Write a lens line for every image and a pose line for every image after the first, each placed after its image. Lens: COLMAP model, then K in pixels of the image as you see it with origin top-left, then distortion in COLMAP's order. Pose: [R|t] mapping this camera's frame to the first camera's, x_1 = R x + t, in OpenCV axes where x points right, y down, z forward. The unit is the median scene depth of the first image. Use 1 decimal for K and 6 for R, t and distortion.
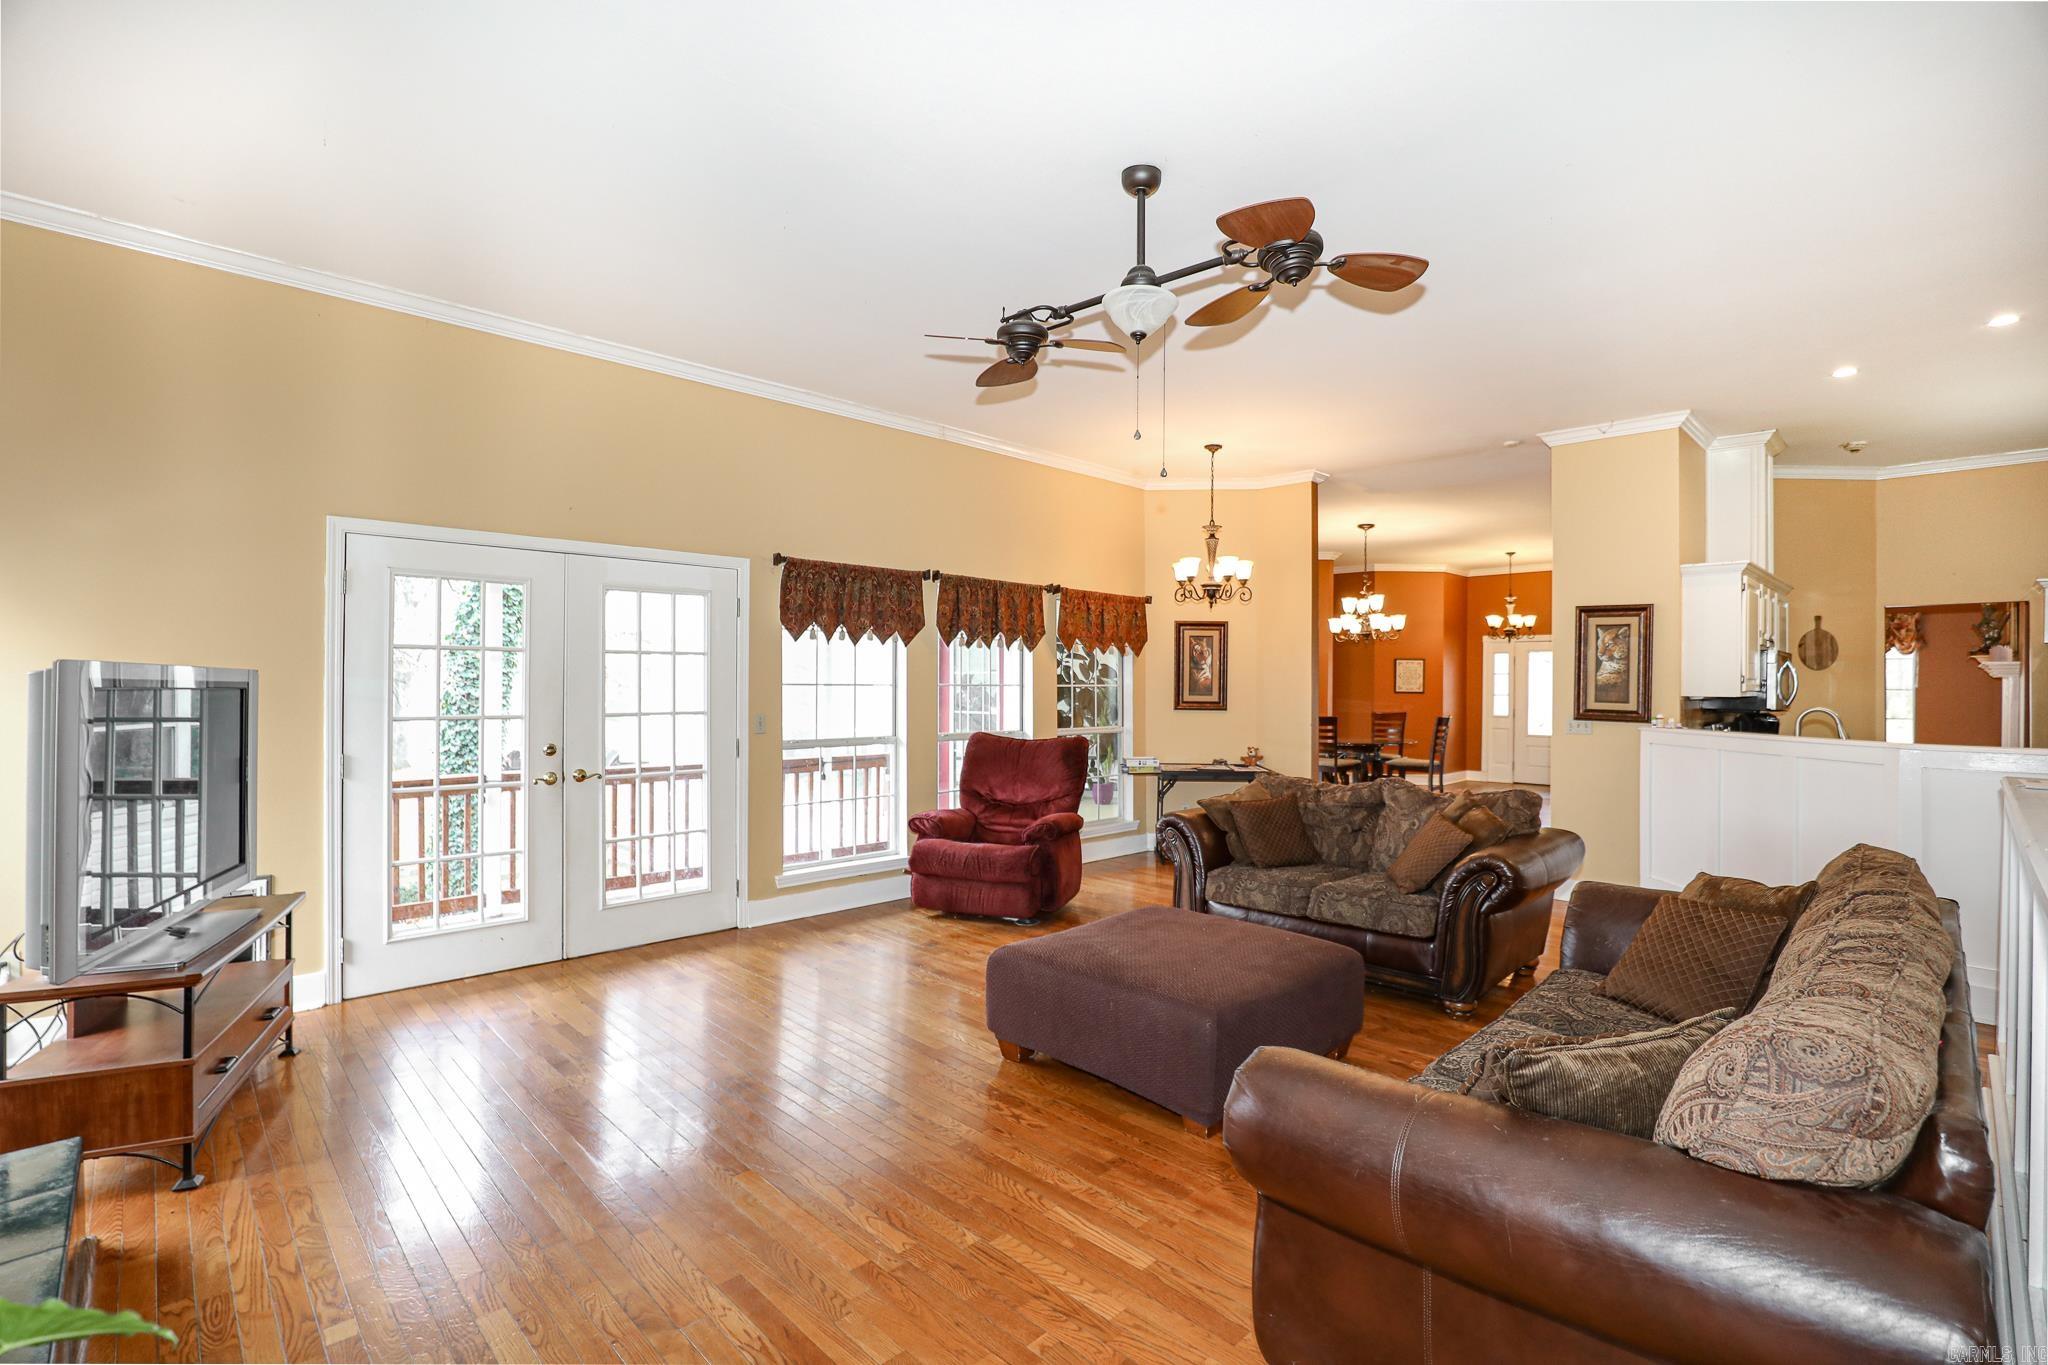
lens RADIAL K [[934.5, 0, 1027.3], [0, 934.5, 681.9], [0, 0, 1]] dist [-0.027443, 0.000365]
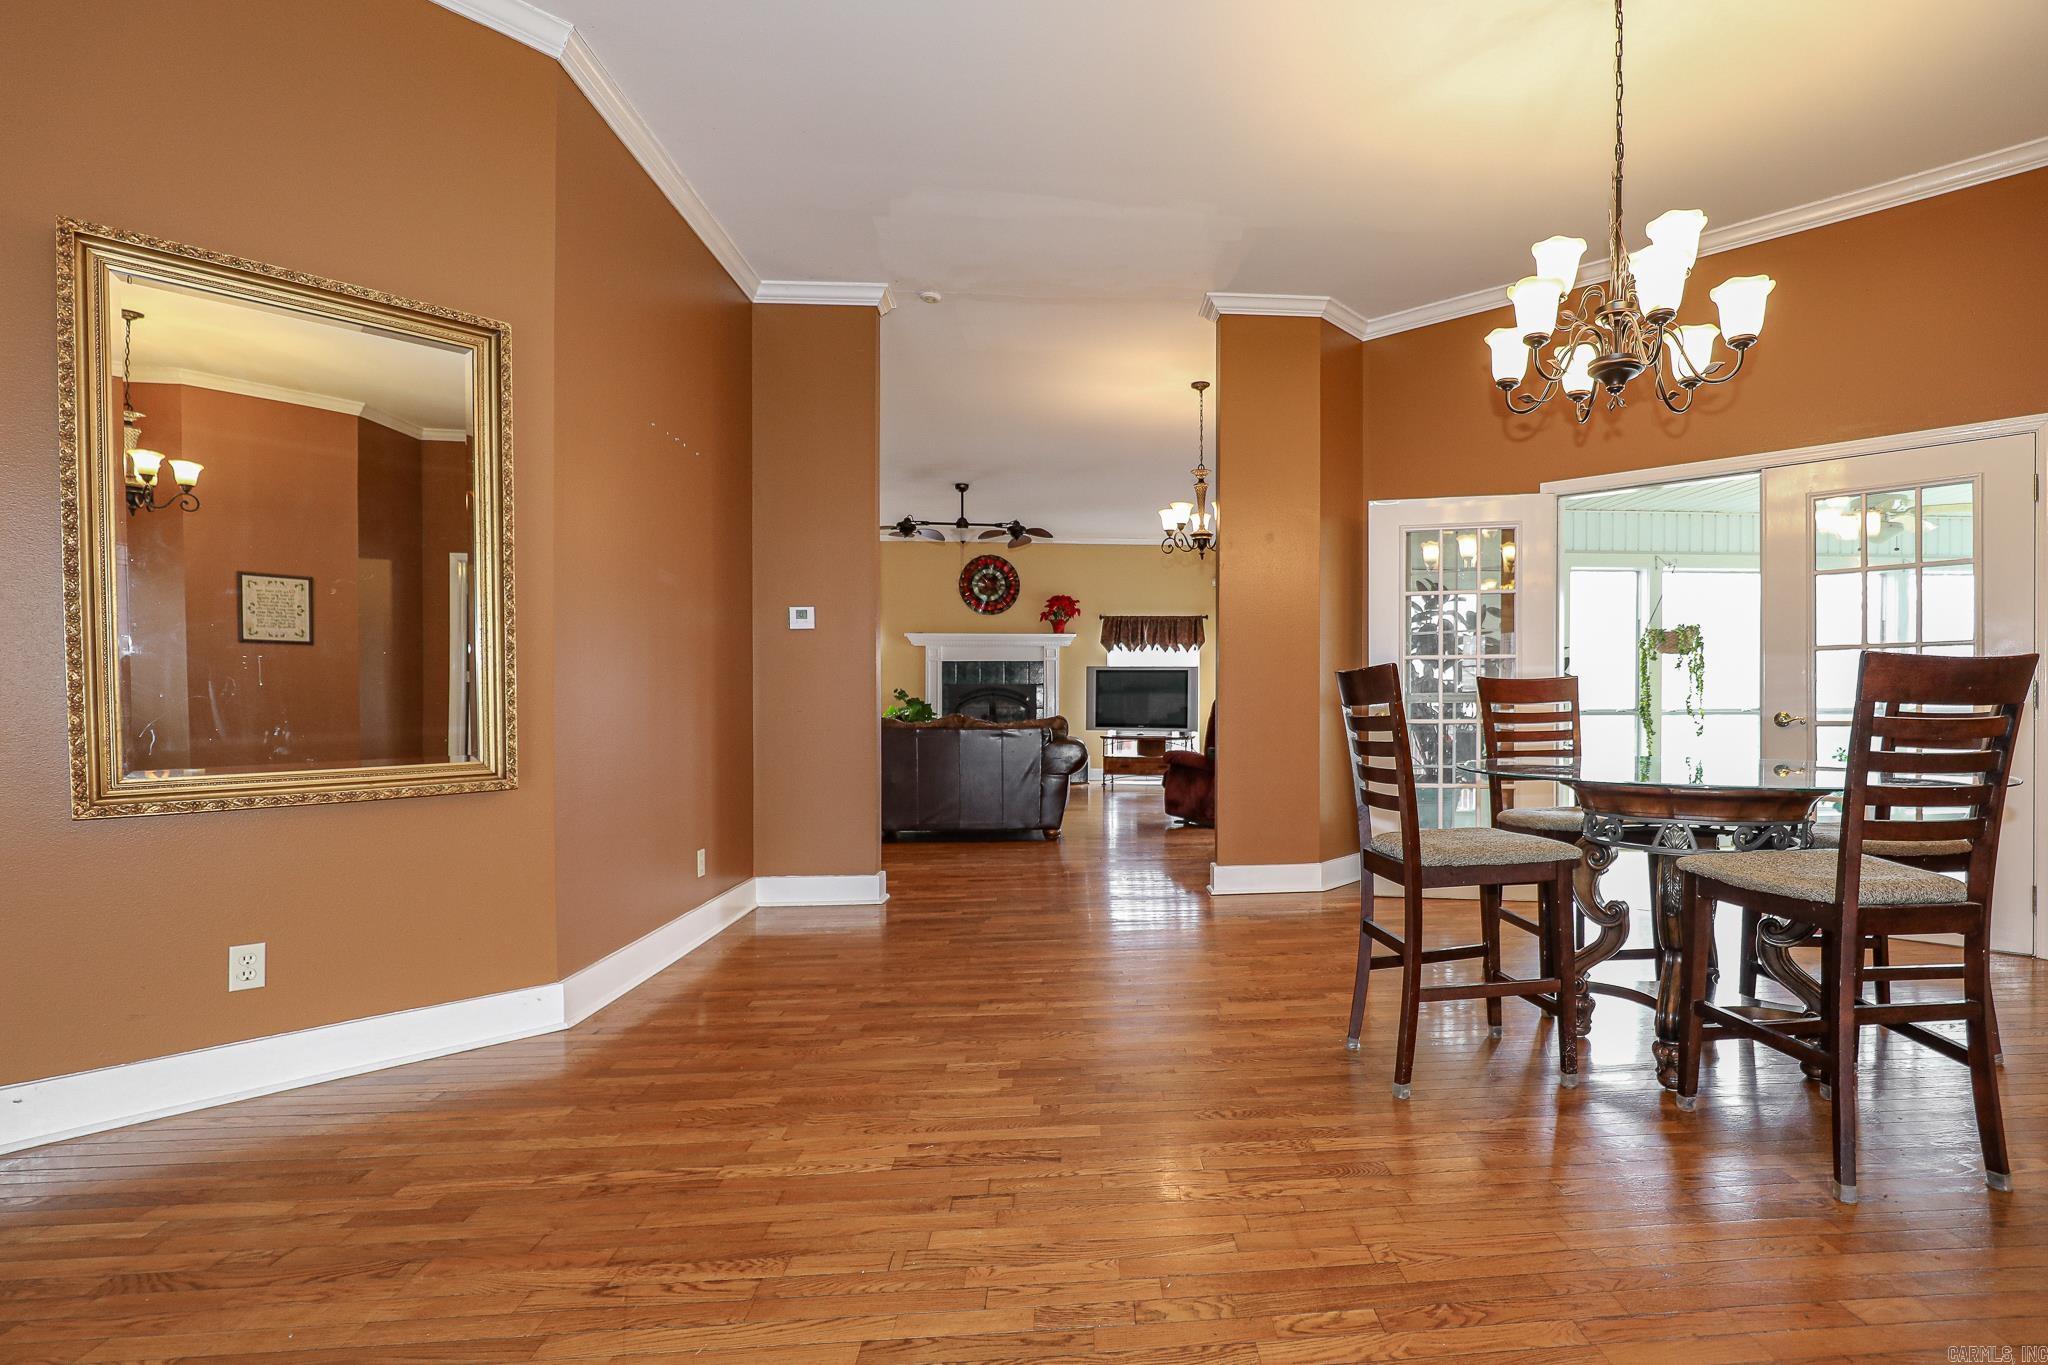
lens RADIAL K [[1004.3, 0, 1155.3], [0, 1004.3, 709.2], [0, 0, 1]] dist [-0.004962, -0.000192]
pose [[-0.632838, -0.001316, -0.774283, 1.210248], [-0.000539, 0.999999, -0.001259, 0.089062], [0.774284, -0.000379, -0.632838, 1.920199]]
